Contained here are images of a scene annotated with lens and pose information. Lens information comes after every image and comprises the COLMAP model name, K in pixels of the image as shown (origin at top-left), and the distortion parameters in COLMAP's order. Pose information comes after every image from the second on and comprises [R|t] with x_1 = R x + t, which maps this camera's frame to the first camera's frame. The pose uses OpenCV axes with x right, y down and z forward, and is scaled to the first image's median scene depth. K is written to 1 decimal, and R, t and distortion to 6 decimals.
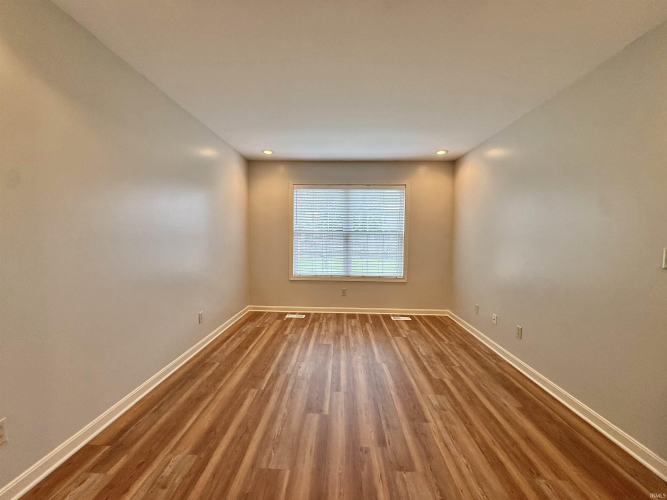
lens RADIAL K [[265.7, 0, 329.8], [0, 265.7, 250.8], [0, 0, 1]] dist [-0.002077, 0.000407]
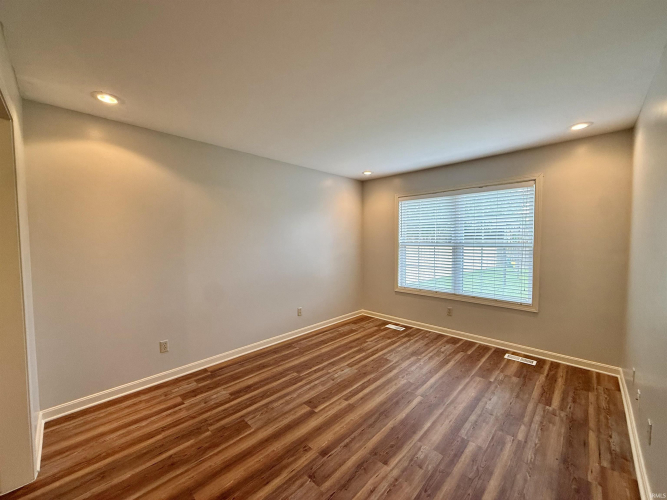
lens RADIAL K [[265.7, 0, 330.3], [0, 265.7, 247.7], [0, 0, 1]] dist [-0.002077, 0.000407]
pose [[0.739488, 0.005041, -0.673151, 0.433830], [-0.020881, 0.999663, -0.015453, -0.042873], [0.672846, 0.025483, 0.739344, 0.091284]]
